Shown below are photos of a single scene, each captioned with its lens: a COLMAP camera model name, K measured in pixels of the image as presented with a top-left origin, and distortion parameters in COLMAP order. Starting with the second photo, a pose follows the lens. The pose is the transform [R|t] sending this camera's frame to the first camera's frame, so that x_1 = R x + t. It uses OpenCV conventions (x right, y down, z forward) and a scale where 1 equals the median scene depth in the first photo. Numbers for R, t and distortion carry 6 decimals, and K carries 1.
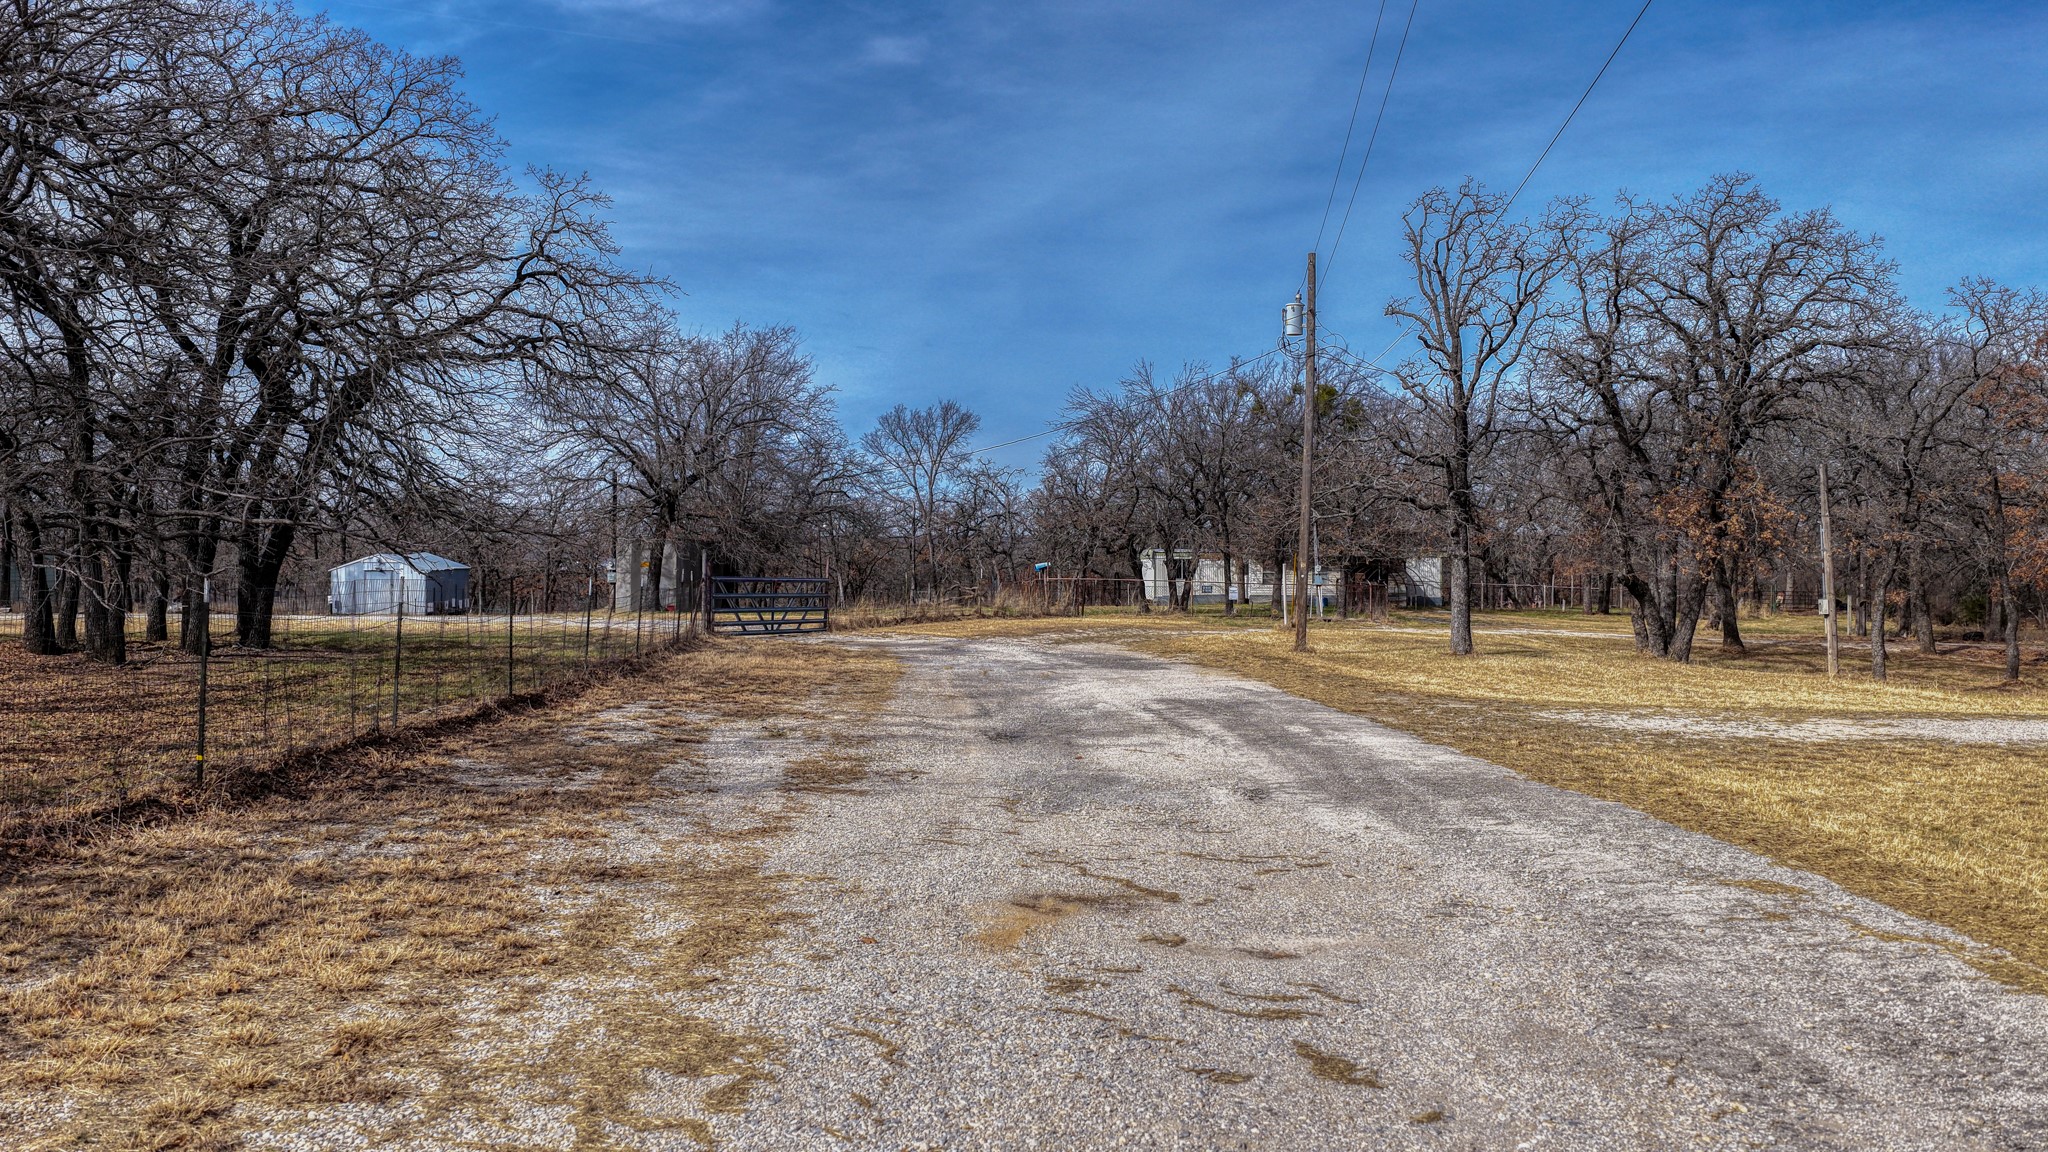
lens RADIAL K [[1708.2, 0, 1024.1], [0, 1708.2, 577.0], [0, 0, 1]] dist [-0.011088, 0.037769]
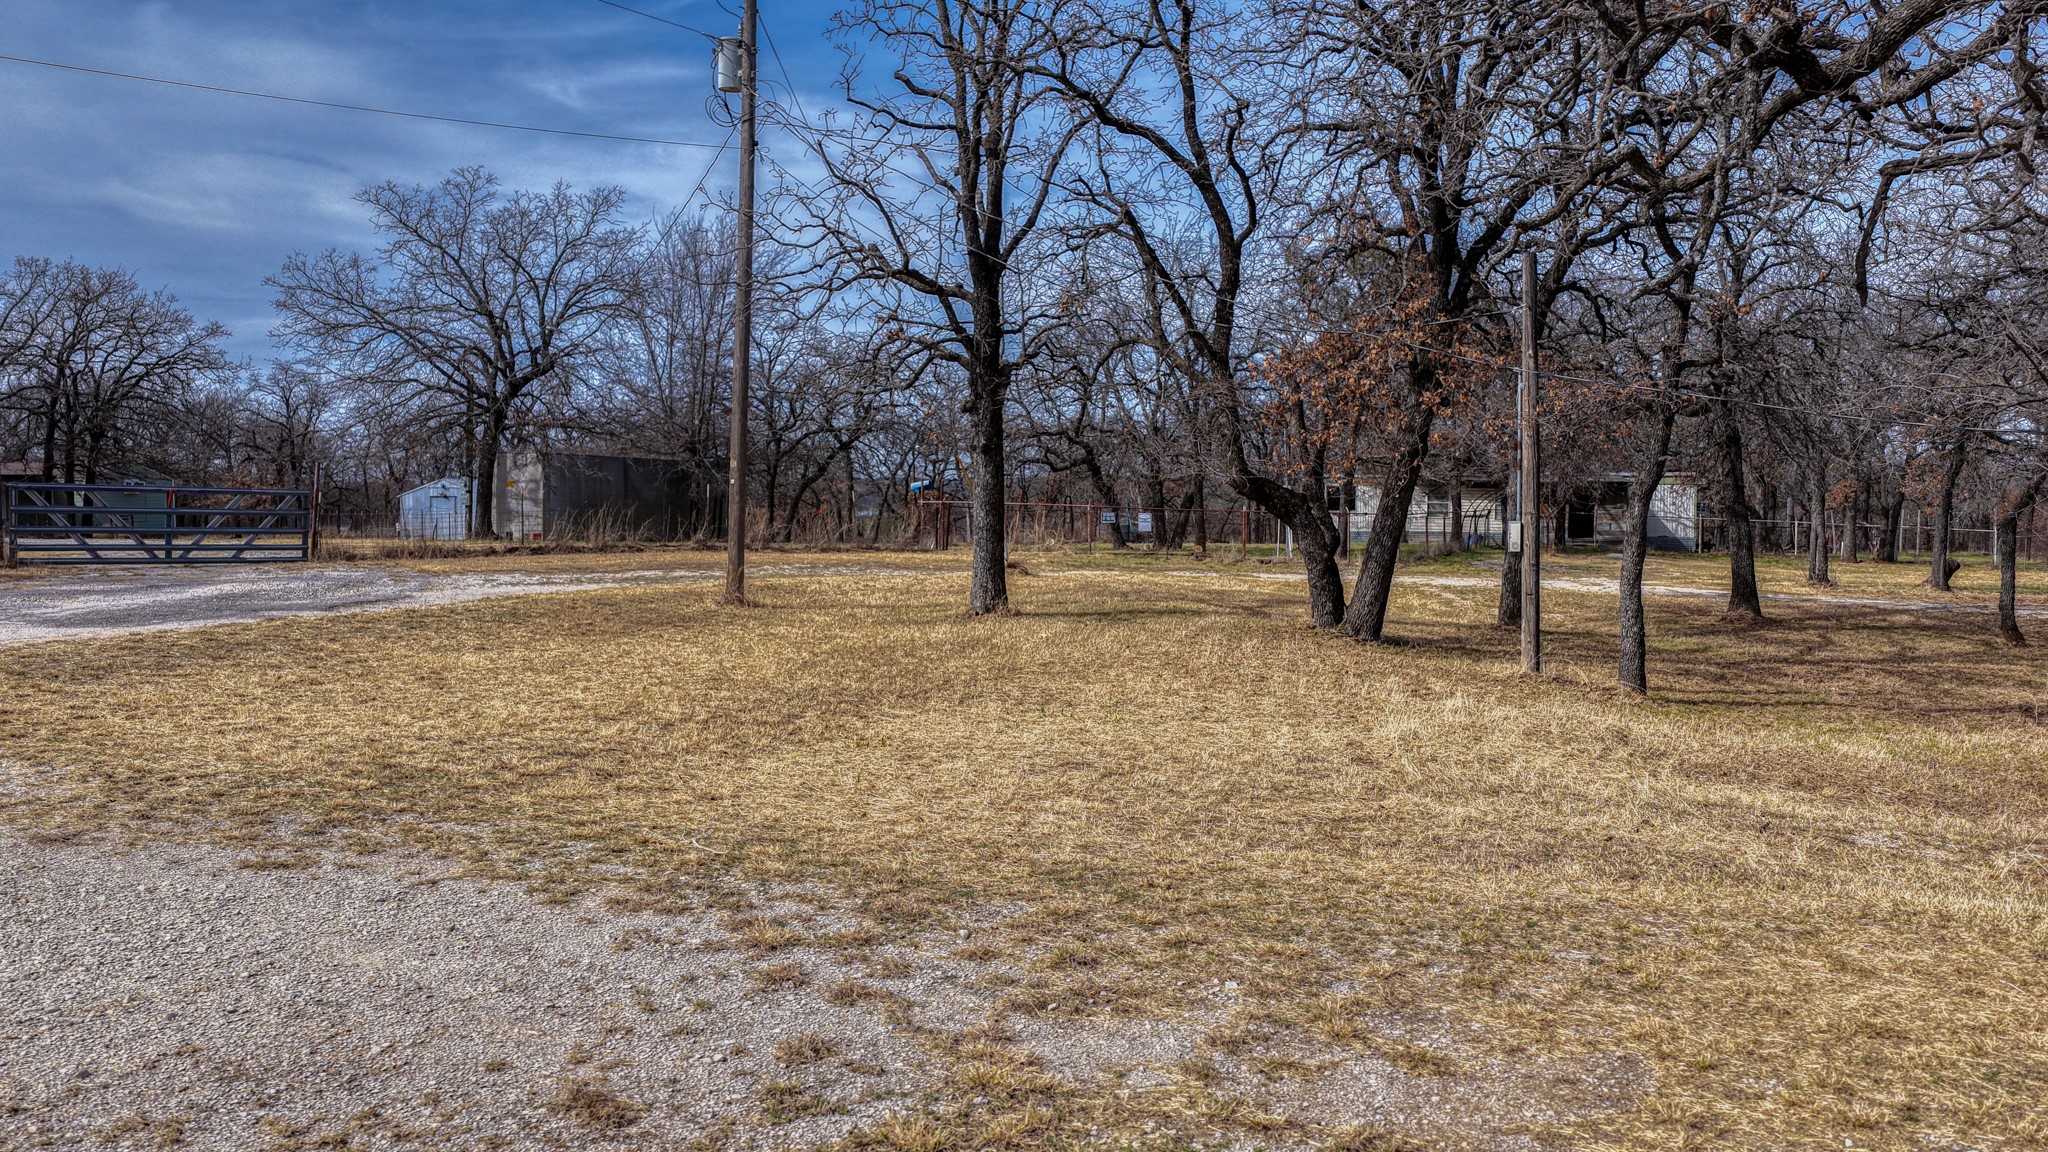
lens RADIAL K [[1708.2, 0, 1027.4], [0, 1708.2, 568.9], [0, 0, 1]] dist [-0.011088, 0.037769]
pose [[0.951731, 0.014929, -0.306569, 0.413309], [-0.006324, 0.999558, 0.029042, 0.011717], [0.306867, -0.025702, 0.951405, 0.406388]]
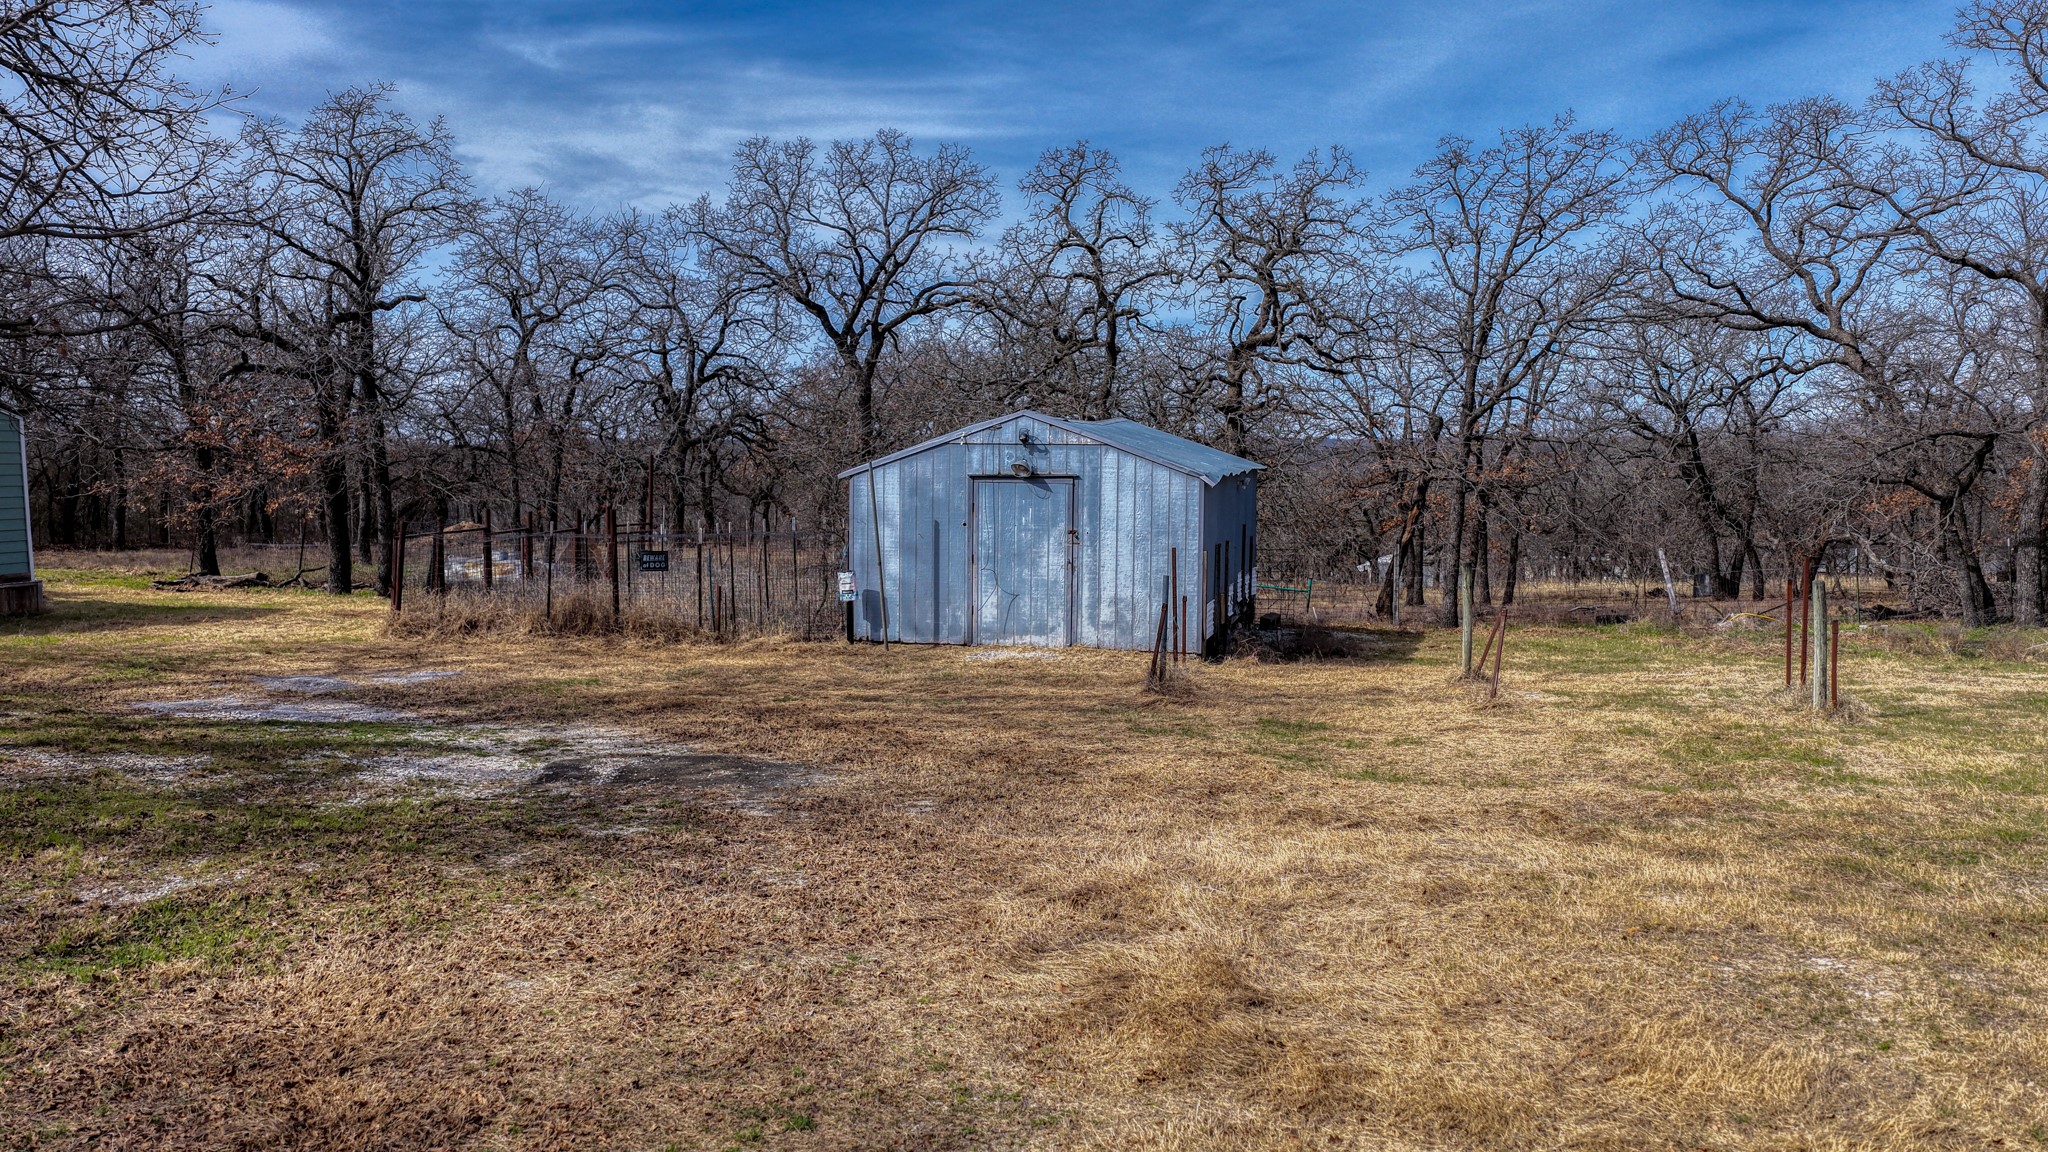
lens RADIAL K [[1708.2, 0, 1020.1], [0, 1708.2, 578.4], [0, 0, 1]] dist [-0.011088, 0.037769]
pose [[0.963154, 0.020296, -0.268183, -0.604426], [-0.005128, 0.998353, 0.057140, -0.006642], [0.268901, -0.053659, 0.961672, 1.469014]]
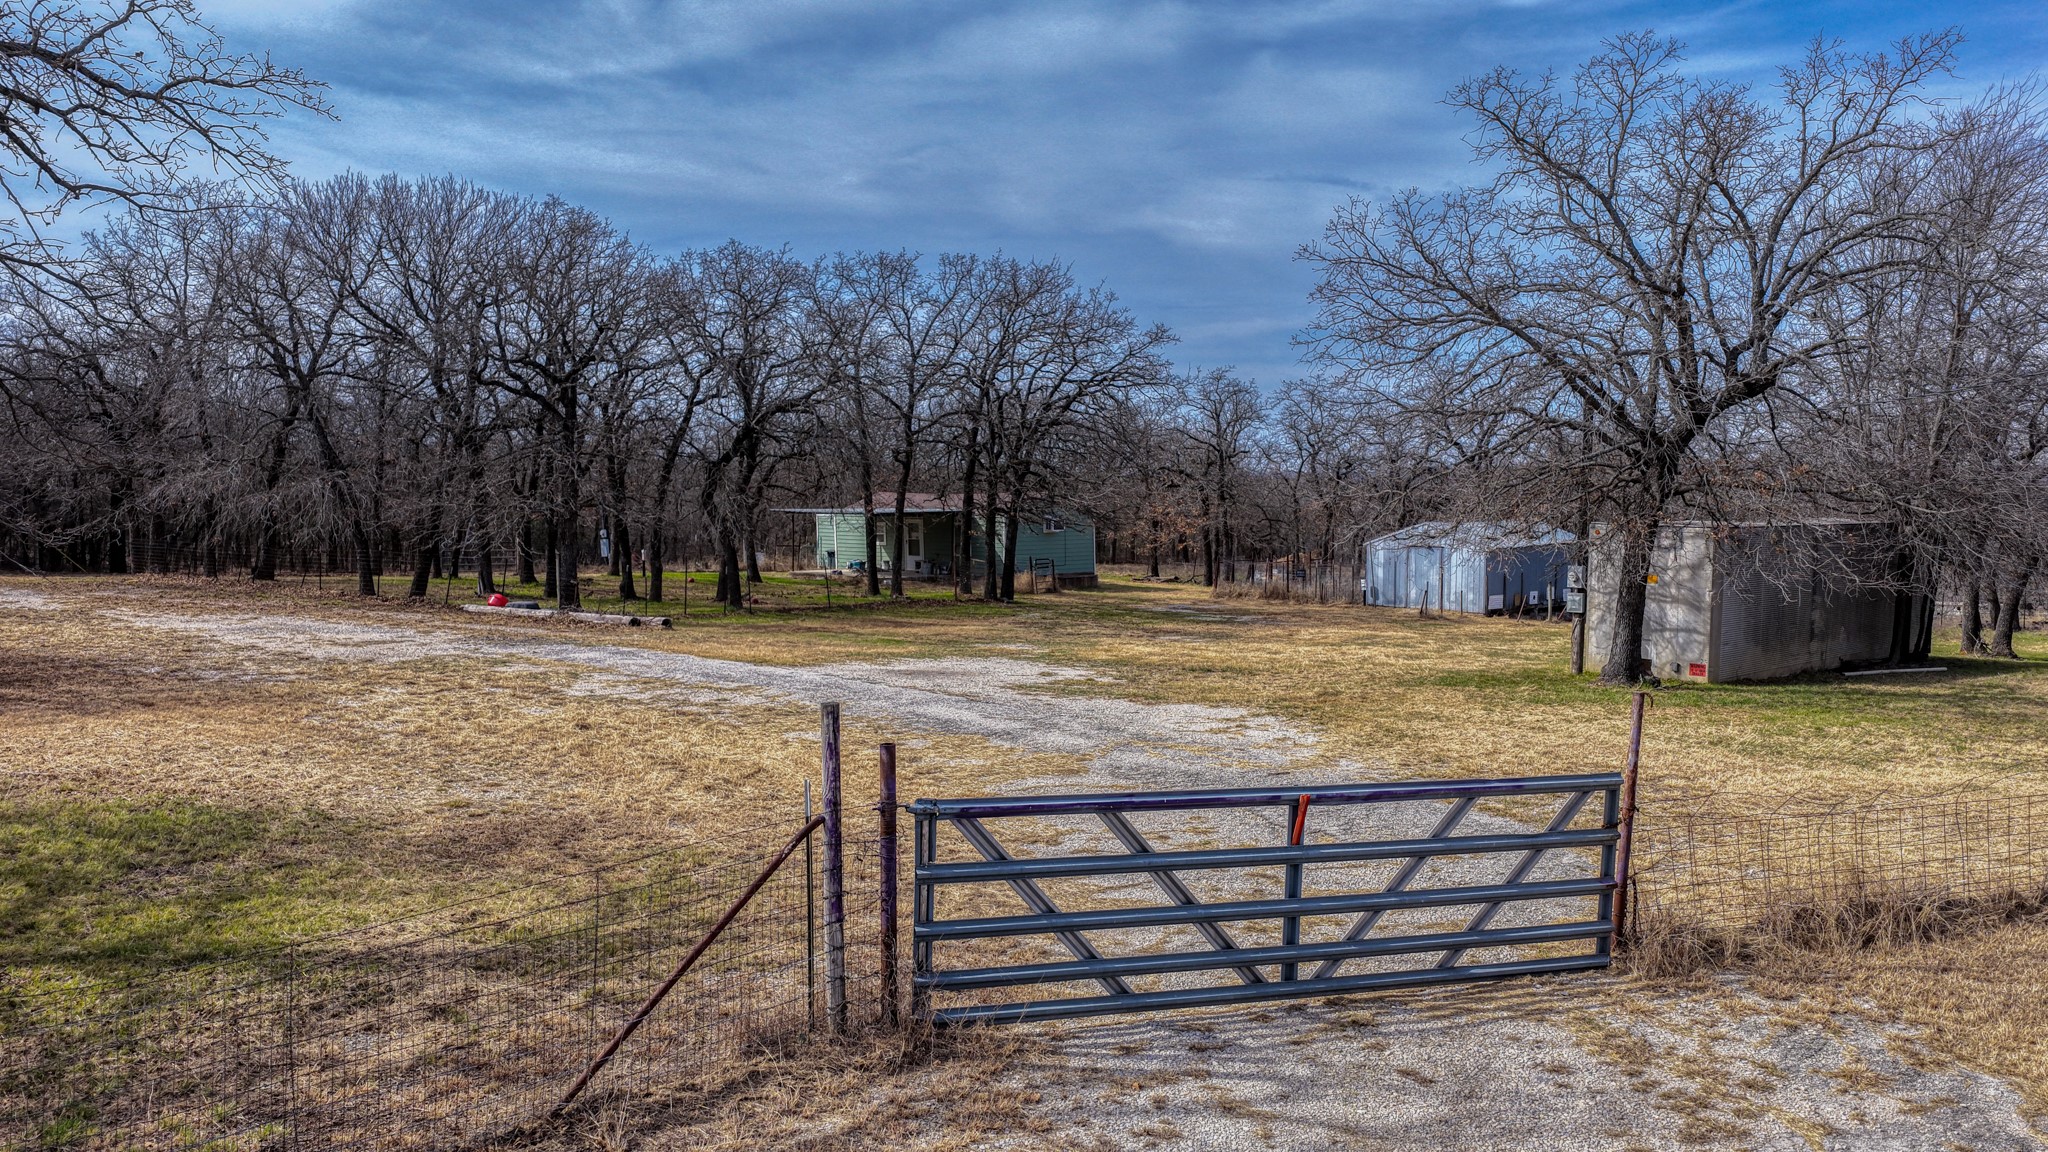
lens RADIAL K [[1708.2, 0, 1023.3], [0, 1708.2, 576.3], [0, 0, 1]] dist [-0.011088, 0.037769]
pose [[0.701228, 0.043264, -0.711623, 0.009146], [-0.014850, 0.998827, 0.046091, -0.042264], [0.712782, -0.021753, 0.701048, 0.763764]]
